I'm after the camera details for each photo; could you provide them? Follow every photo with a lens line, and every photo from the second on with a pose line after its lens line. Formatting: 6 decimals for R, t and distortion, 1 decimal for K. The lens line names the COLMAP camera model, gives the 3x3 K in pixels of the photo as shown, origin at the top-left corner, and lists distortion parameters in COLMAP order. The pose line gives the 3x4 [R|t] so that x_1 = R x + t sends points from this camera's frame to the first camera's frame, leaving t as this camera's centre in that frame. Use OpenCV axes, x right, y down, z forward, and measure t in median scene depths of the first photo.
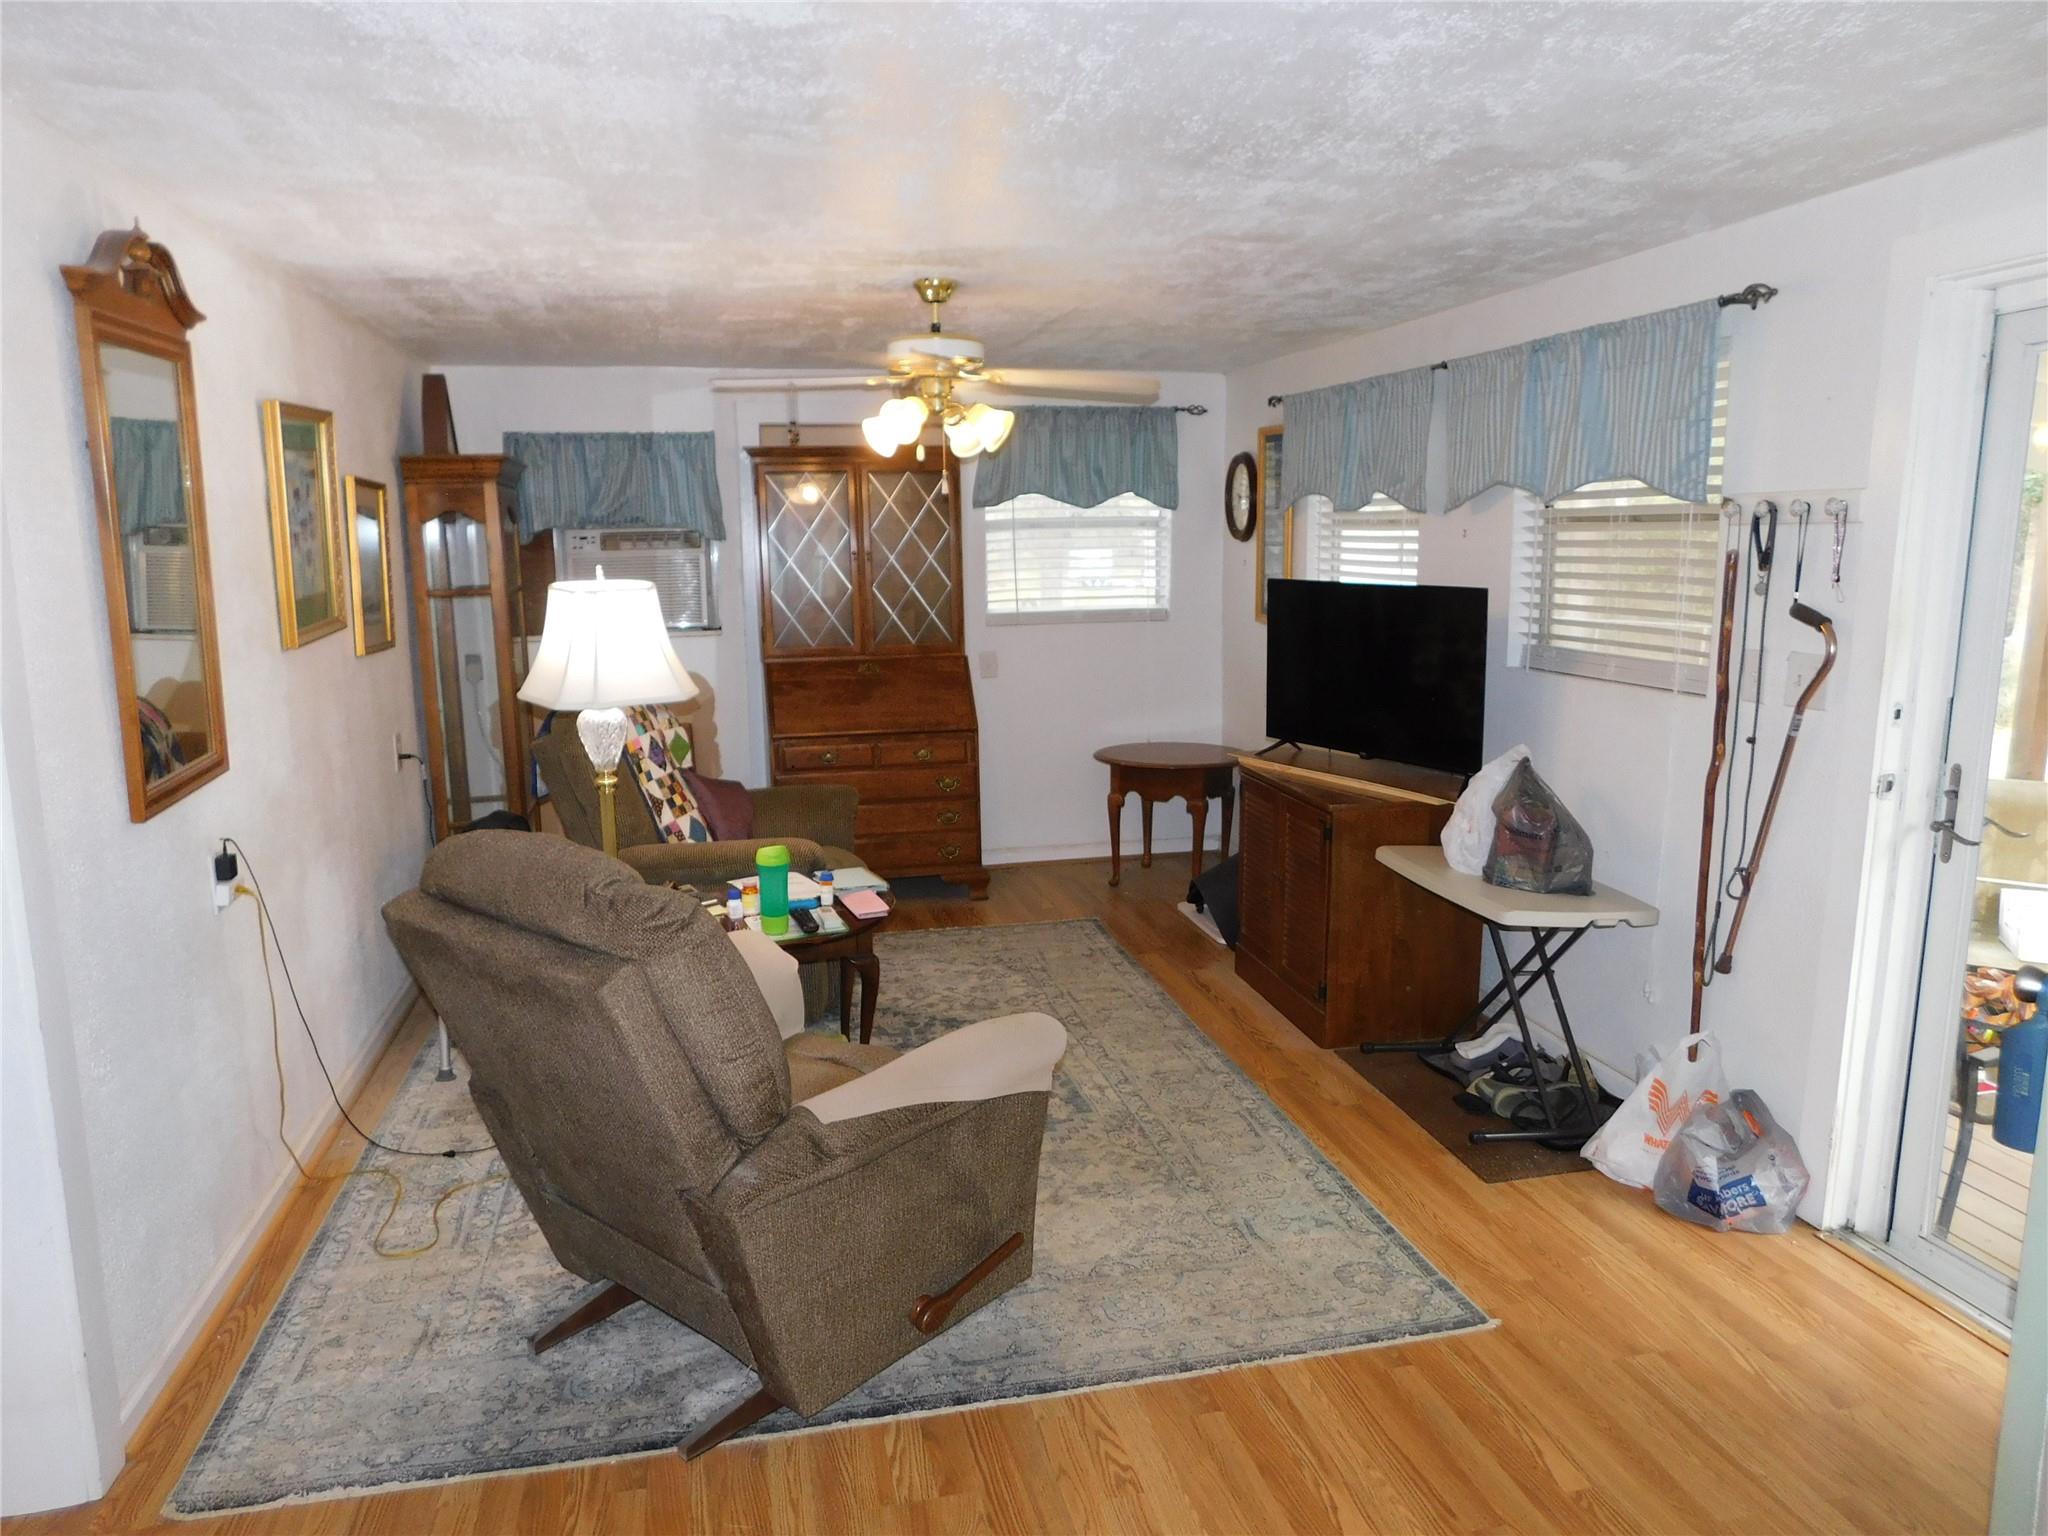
lens RADIAL K [[1345.2, 0, 1009.8], [0, 1345.2, 778.3], [0, 0, 1]] dist [-0.074374, 0.056302]
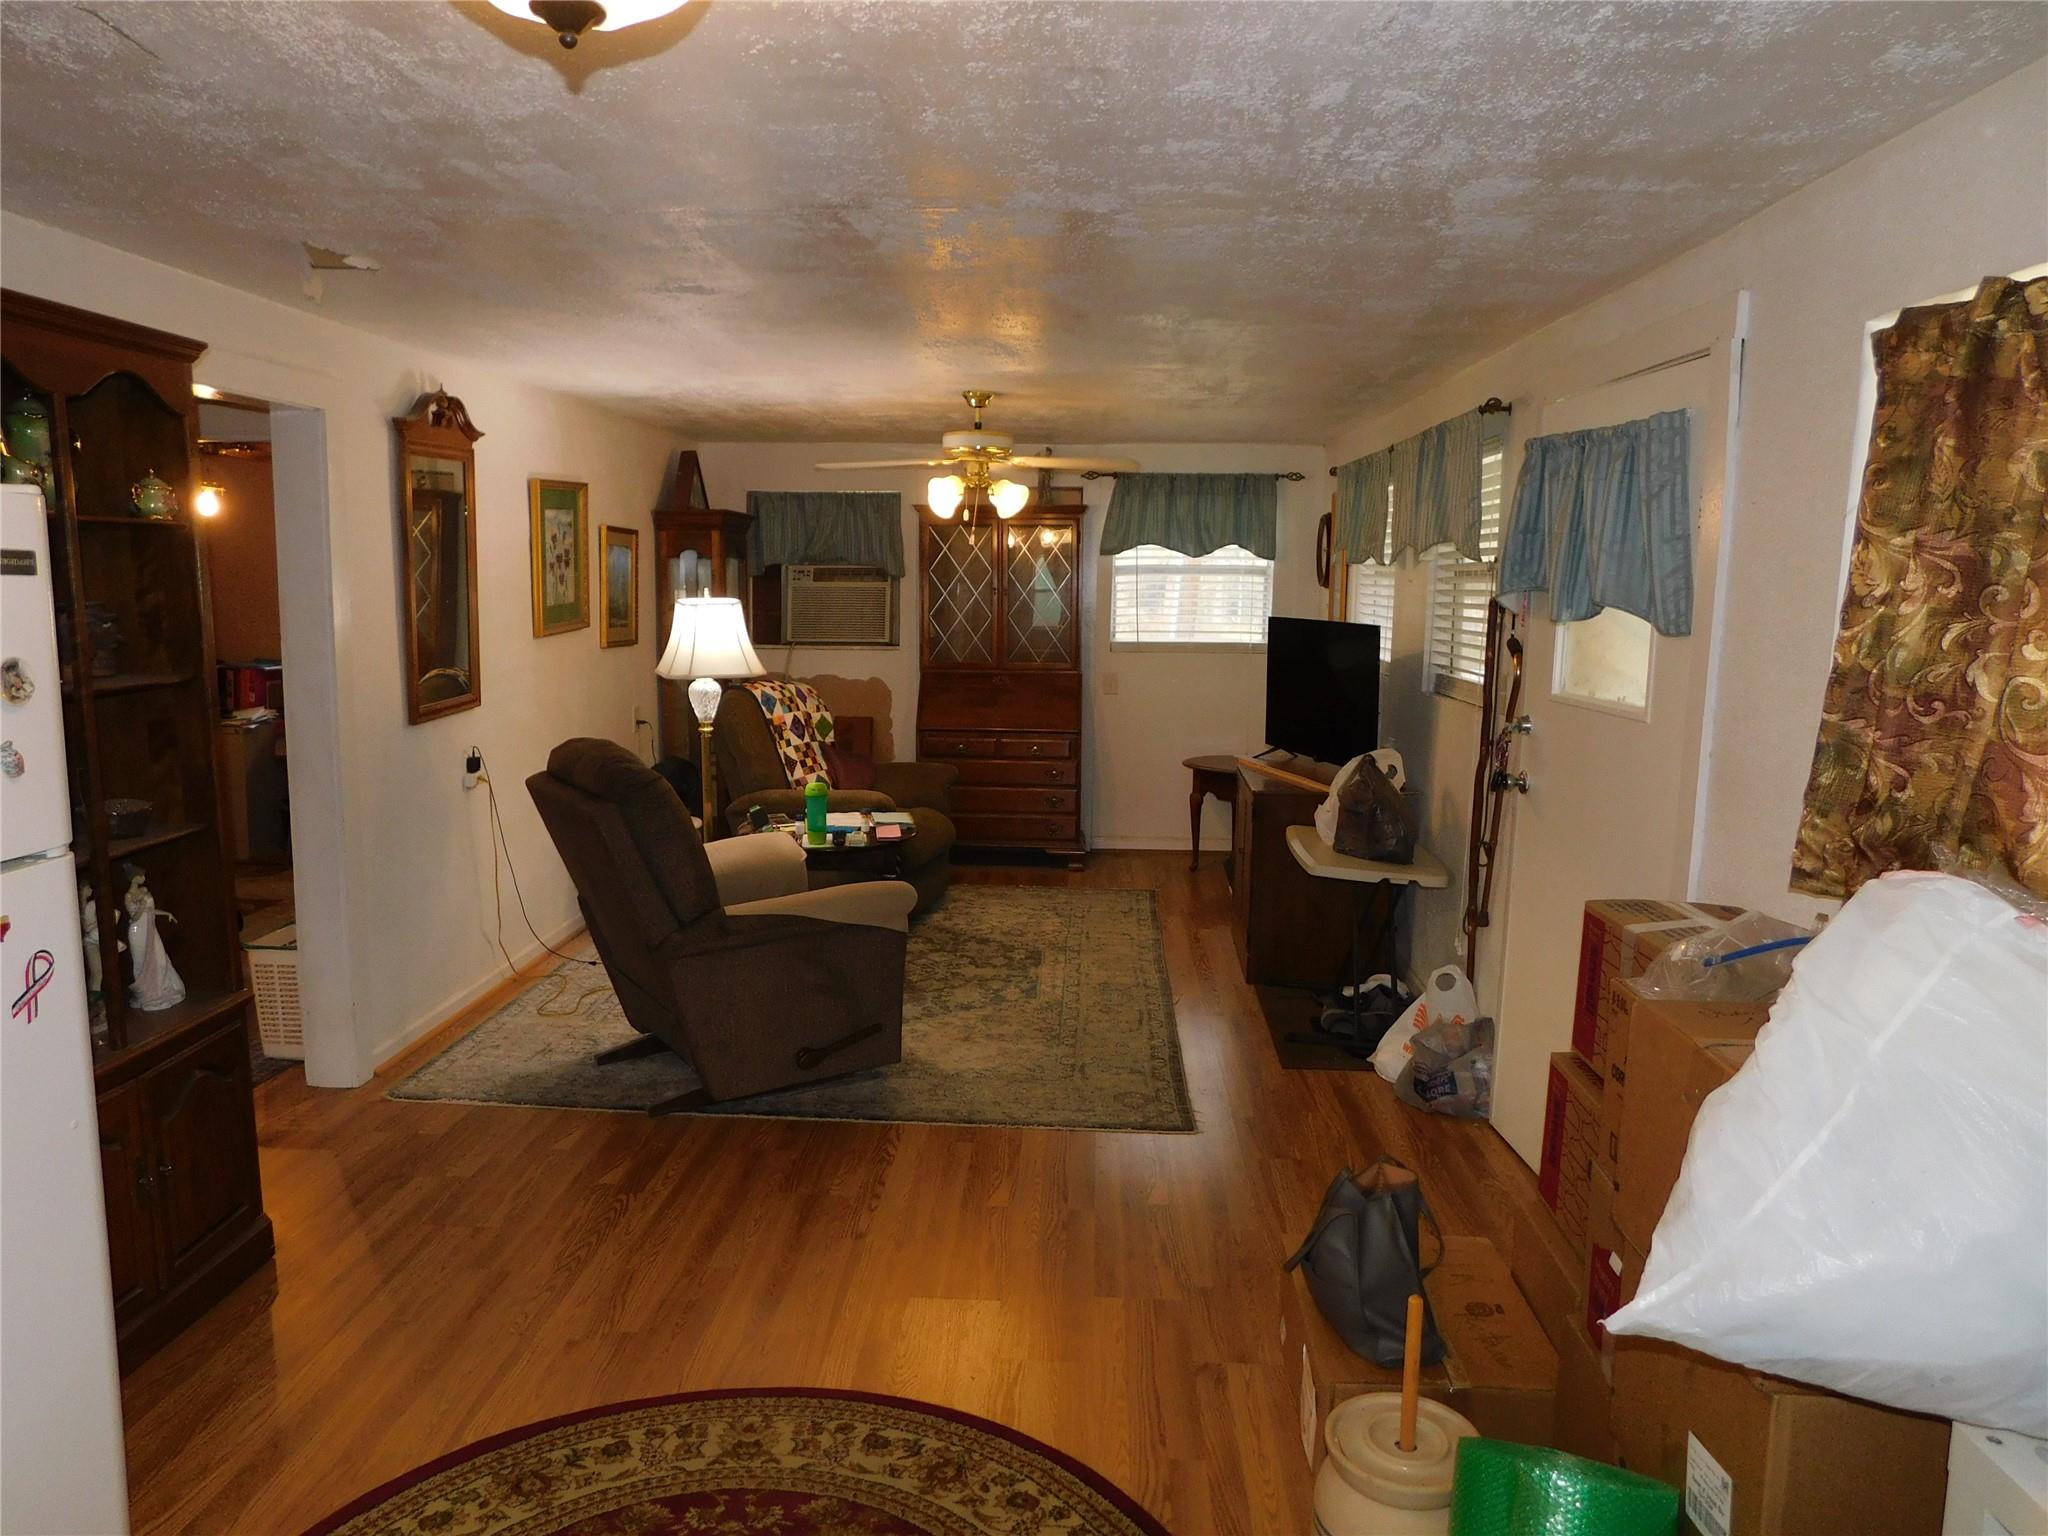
lens RADIAL K [[1345.2, 0, 1009.8], [0, 1345.2, 778.3], [0, 0, 1]] dist [-0.074374, 0.056302]
pose [[0.960322, 0.062864, -0.271716, 0.326650], [-0.071439, 0.997207, -0.021773, 0.048257], [0.269589, 0.040320, 0.962131, -0.271622]]
